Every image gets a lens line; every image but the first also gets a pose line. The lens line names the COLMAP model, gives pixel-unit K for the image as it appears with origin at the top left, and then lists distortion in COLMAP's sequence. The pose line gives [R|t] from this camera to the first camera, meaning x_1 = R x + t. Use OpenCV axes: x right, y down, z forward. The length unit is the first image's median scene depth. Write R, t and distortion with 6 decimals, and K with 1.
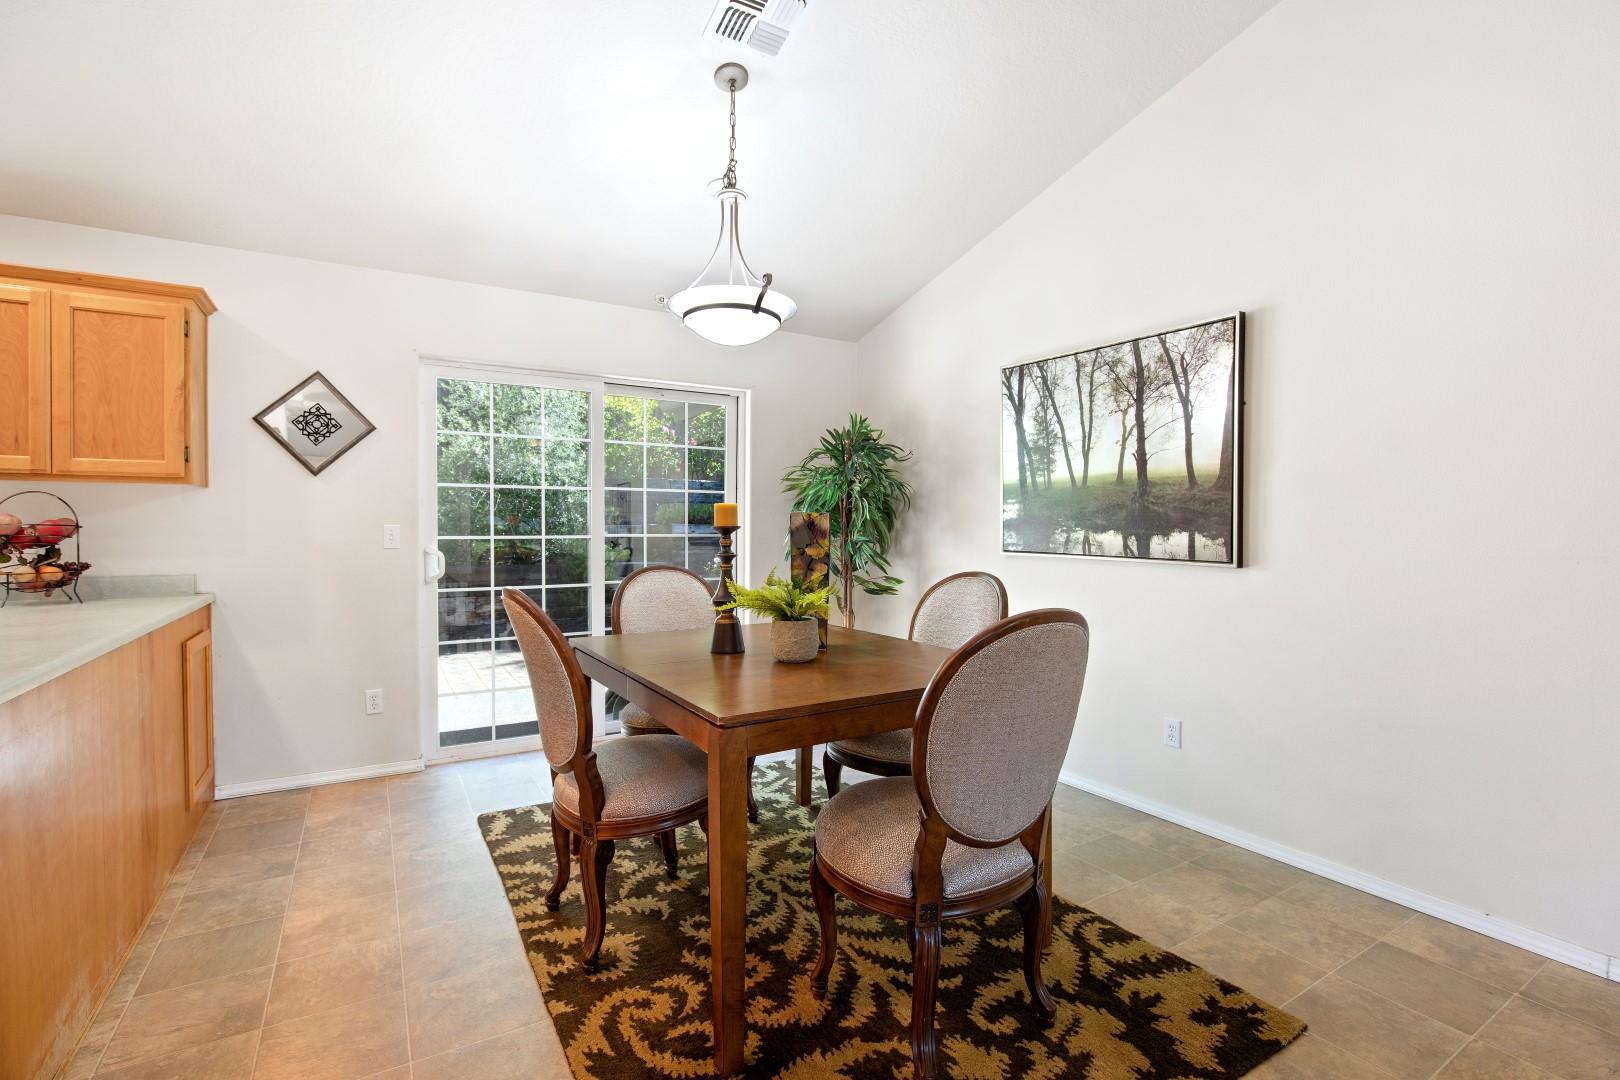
lens RADIAL K [[743.3, 0, 810.0], [0, 743.3, 540.0], [0, 0, 1]] dist [-0.032422, 0.009932]
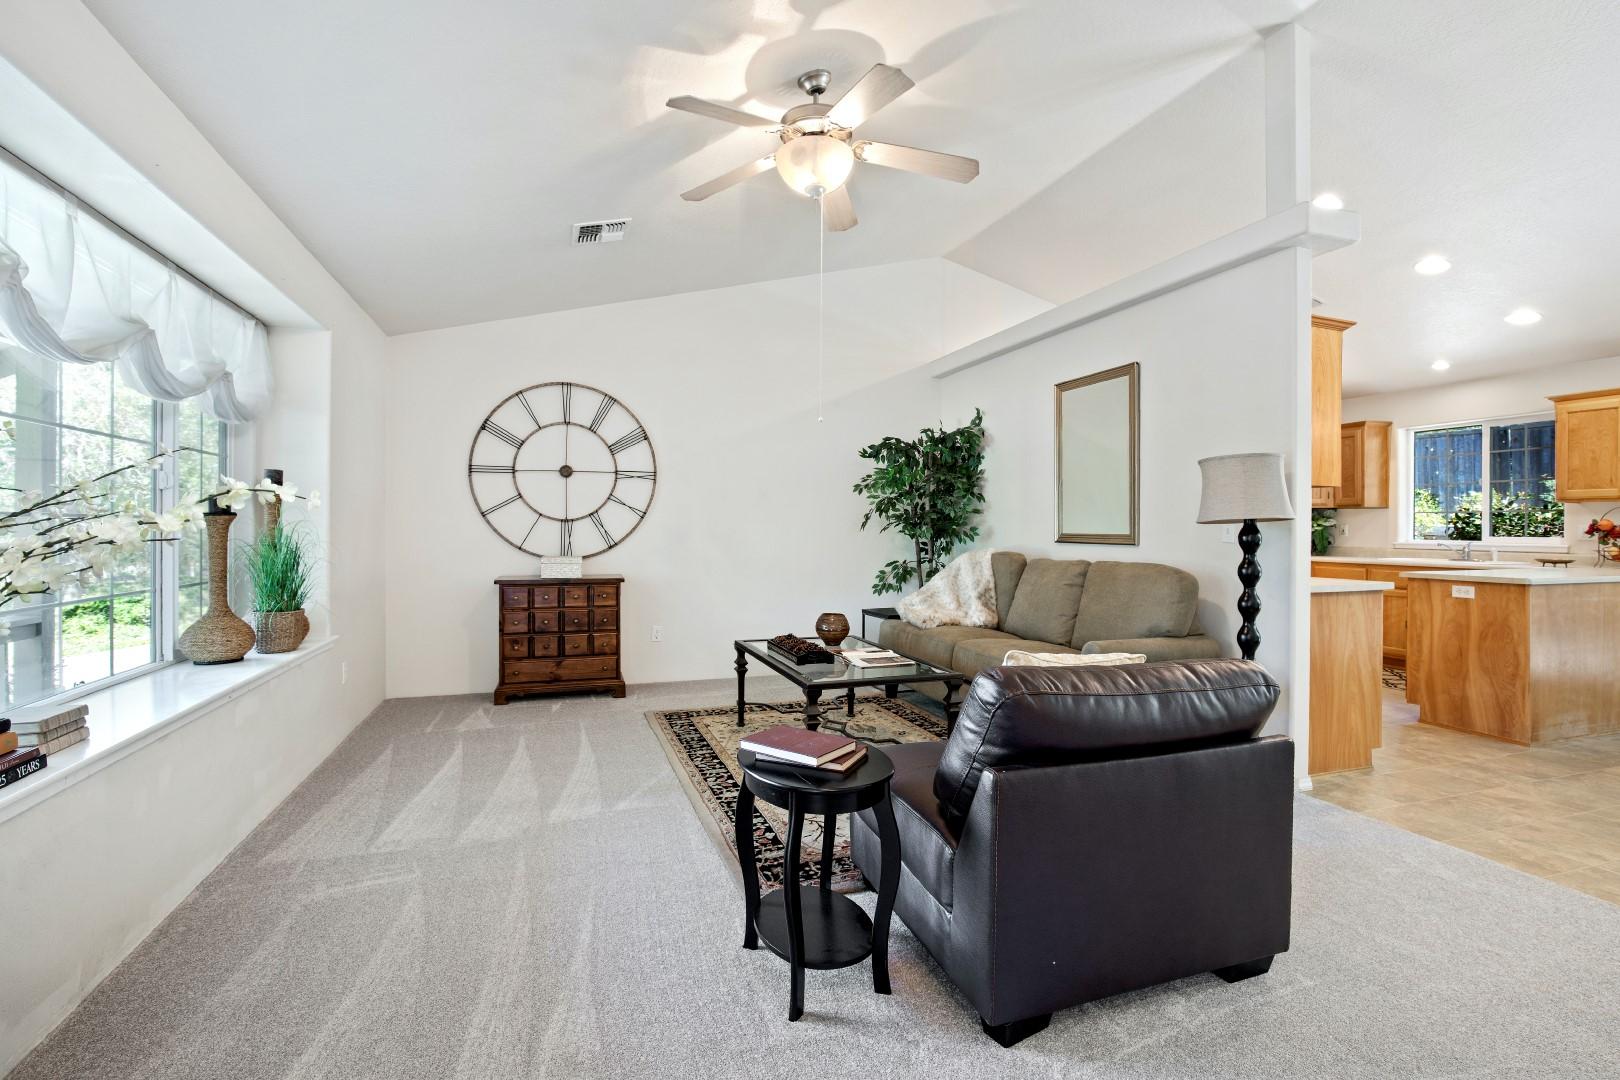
lens RADIAL K [[754.0, 0, 818.7], [0, 754.0, 530.4], [0, 0, 1]] dist [-0.003535, -0.000180]
pose [[-0.197697, 0.003800, -0.980256, 1.103181], [-0.020346, 0.999761, 0.007978, 0.017201], [0.980052, 0.021521, -0.197572, -0.572919]]
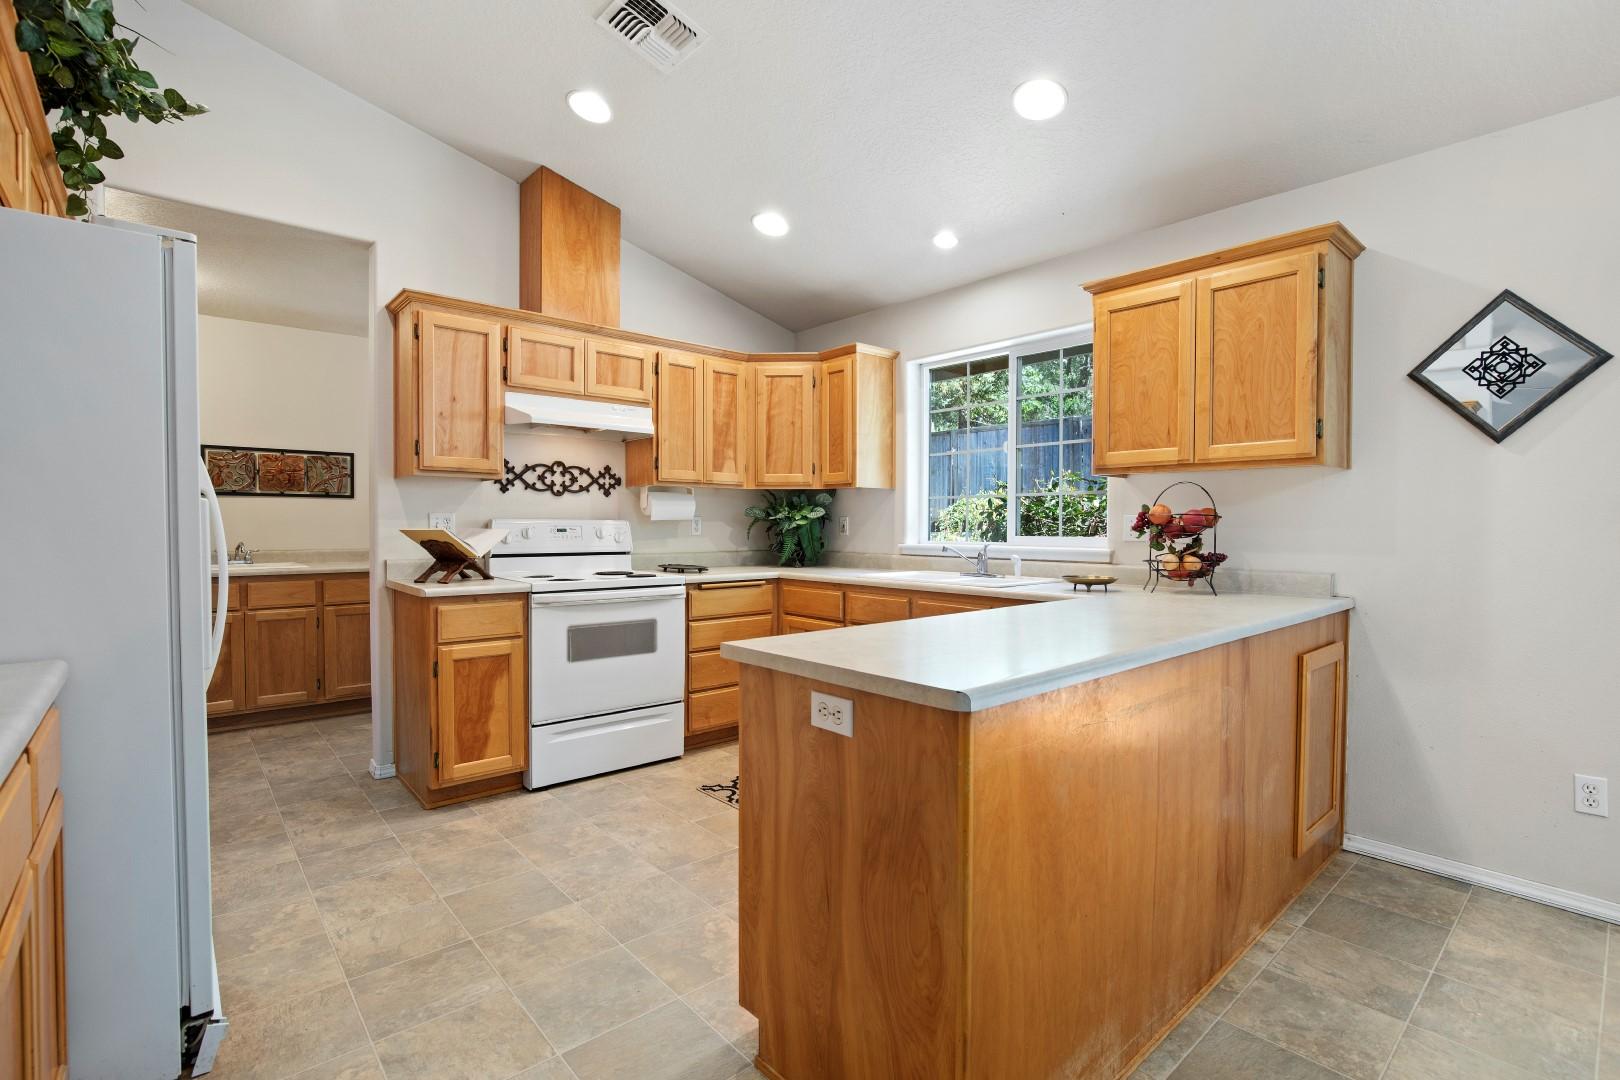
lens RADIAL K [[743.3, 0, 810.0], [0, 743.3, 540.0], [0, 0, 1]] dist [-0.032422, 0.009932]
pose [[0.173549, 0.021566, -0.984589, -0.123778], [-0.020344, 0.999625, 0.018309, 0.005566], [0.984615, 0.016853, 0.173923, 0.274659]]
